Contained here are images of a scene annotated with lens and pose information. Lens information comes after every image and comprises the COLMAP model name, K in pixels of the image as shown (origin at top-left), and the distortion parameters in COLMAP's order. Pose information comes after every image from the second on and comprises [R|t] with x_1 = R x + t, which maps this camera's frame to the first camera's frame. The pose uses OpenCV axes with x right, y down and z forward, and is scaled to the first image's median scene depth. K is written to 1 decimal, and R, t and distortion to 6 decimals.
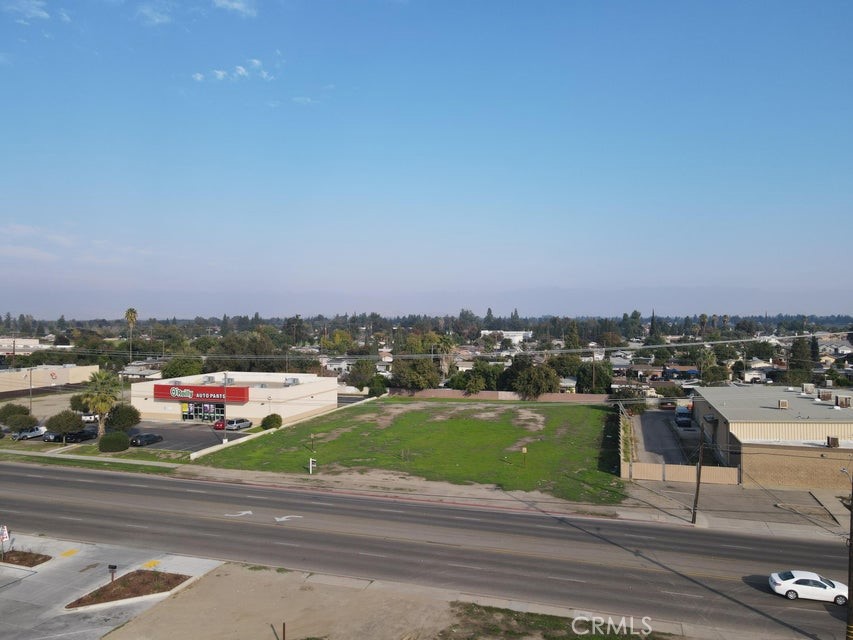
lens RADIAL K [[625.5, 0, 423.4], [0, 625.5, 317.5], [0, 0, 1]] dist [-0.004312, 0.043580]
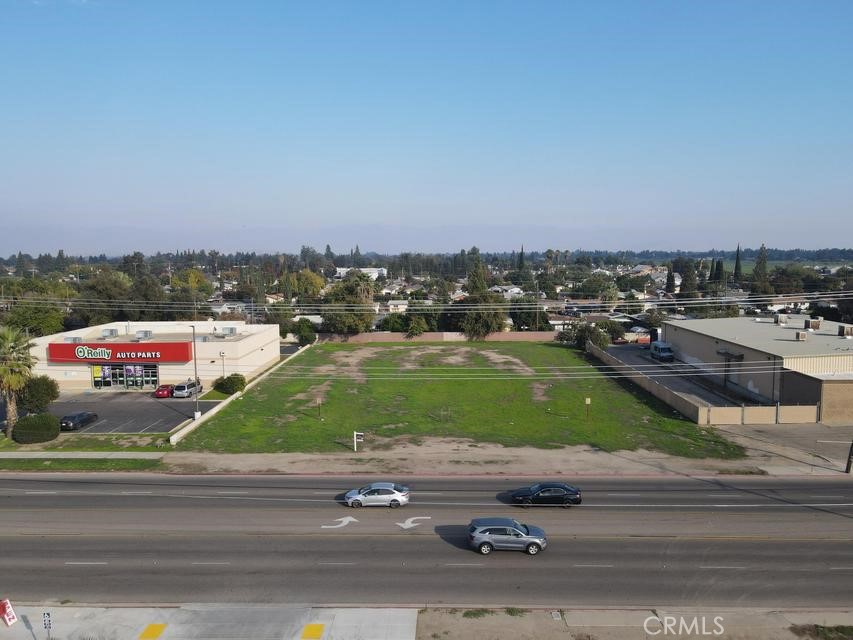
lens RADIAL K [[625.5, 0, 423.4], [0, 625.5, 317.5], [0, 0, 1]] dist [-0.004312, 0.043580]
pose [[0.959898, -0.034135, 0.278263, -0.282292], [0.006097, 0.994867, 0.101010, 0.004422], [-0.280283, -0.095262, 0.955179, 0.220525]]
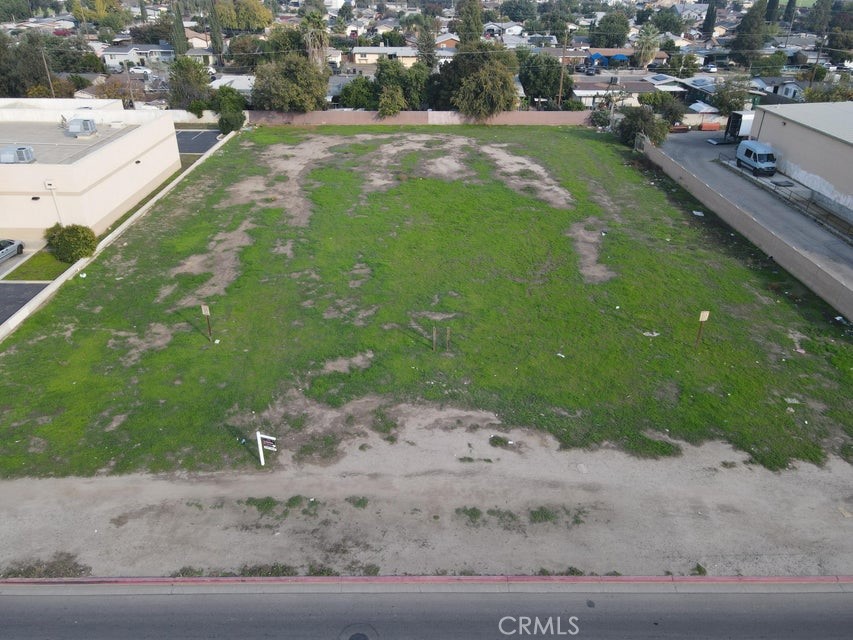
lens RADIAL K [[625.5, 0, 423.4], [0, 625.5, 317.5], [0, 0, 1]] dist [-0.004312, 0.043580]
pose [[0.949833, -0.144051, 0.277610, -0.163635], [-0.009082, 0.874540, 0.484869, -0.015962], [-0.312627, -0.463065, 0.829358, 0.627322]]
